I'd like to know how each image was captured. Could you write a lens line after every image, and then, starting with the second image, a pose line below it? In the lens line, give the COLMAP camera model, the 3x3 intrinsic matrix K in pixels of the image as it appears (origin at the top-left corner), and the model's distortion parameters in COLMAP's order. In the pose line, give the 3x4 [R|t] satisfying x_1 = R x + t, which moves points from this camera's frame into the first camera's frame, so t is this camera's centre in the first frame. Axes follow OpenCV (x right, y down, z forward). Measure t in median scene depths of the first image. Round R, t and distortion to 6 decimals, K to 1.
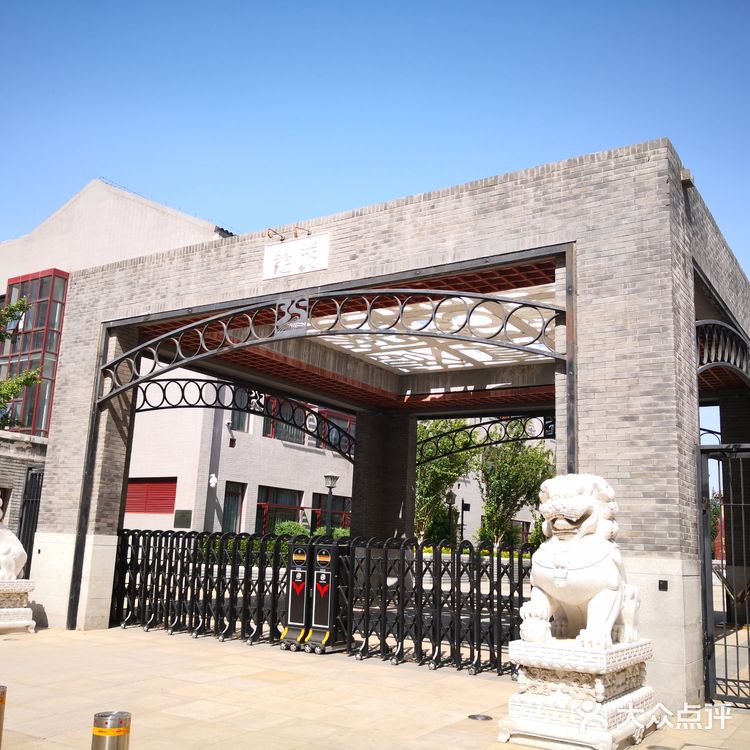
lens RADIAL K [[812.0, 0, 385.2], [0, 812.0, 380.1], [0, 0, 1]] dist [0.020953, 0.000000]
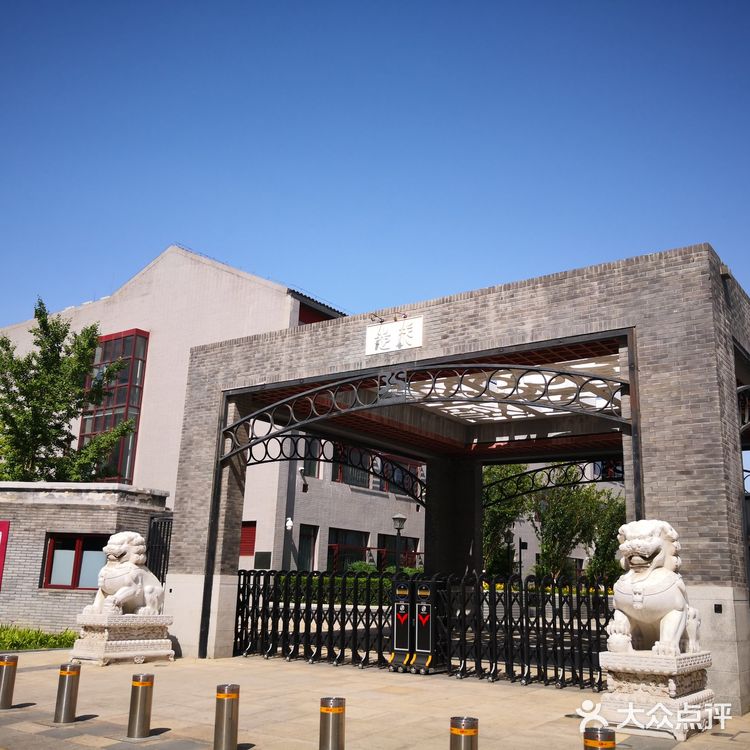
lens RADIAL K [[812.0, 0, 402.8], [0, 812.0, 382.7], [0, 0, 1]] dist [0.020953, 0.000000]
pose [[0.999387, -0.020942, -0.028048, -0.060095], [0.019708, 0.998856, -0.043568, -0.029032], [0.028928, 0.042989, 0.998657, -0.166433]]
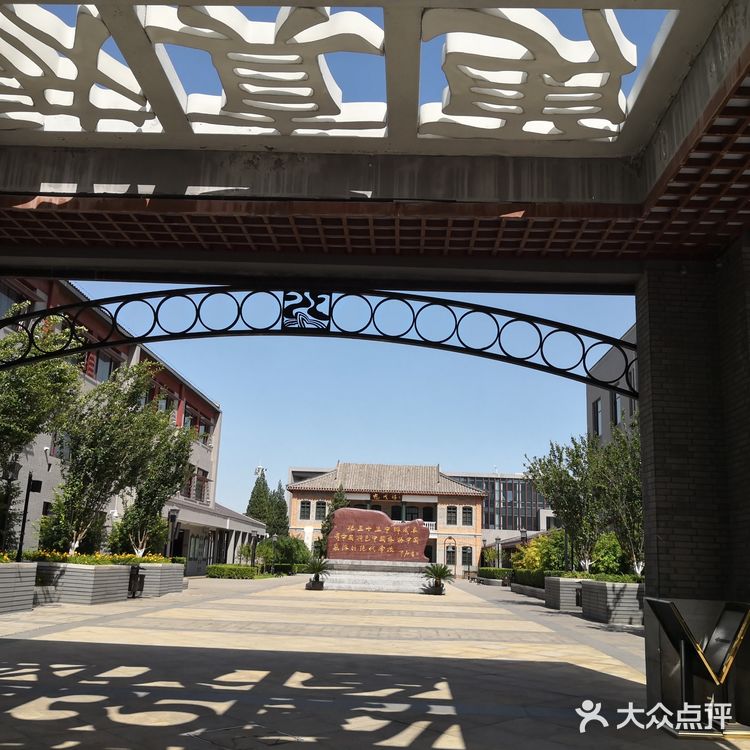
lens RADIAL K [[812.0, 0, 367.2], [0, 812.0, 382.5], [0, 0, 1]] dist [0.020953, 0.000000]
pose [[0.864354, 0.094836, 0.493861, 0.006660], [-0.100234, 0.994841, -0.015611, 0.160031], [-0.492794, -0.036008, 0.869401, 0.866315]]
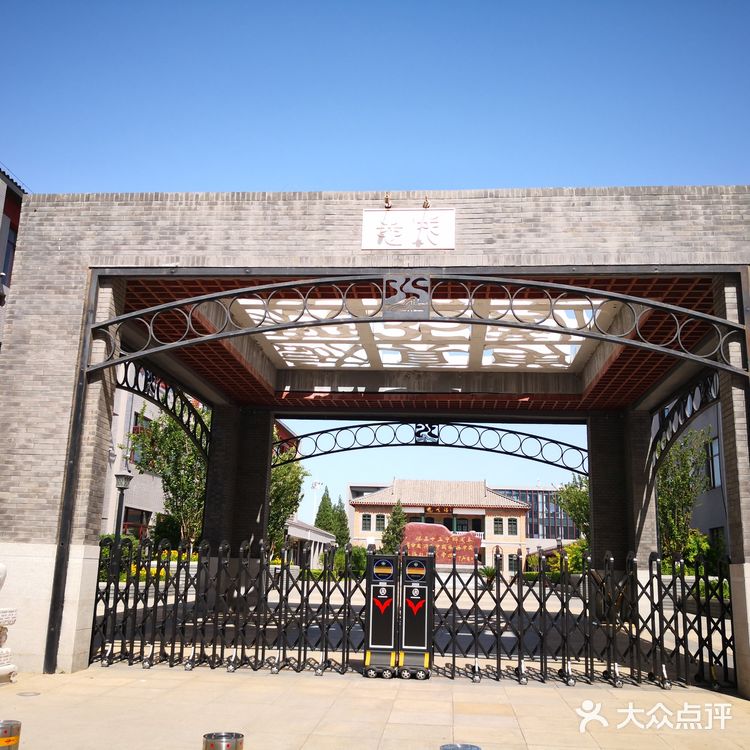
lens RADIAL K [[812.0, 0, 376.8], [0, 812.0, 382.1], [0, 0, 1]] dist [0.020953, 0.000000]
pose [[0.885561, 0.086945, 0.456313, -0.483712], [-0.085323, 0.996059, -0.024203, 0.034774], [-0.456619, -0.017500, 0.889490, 0.207747]]
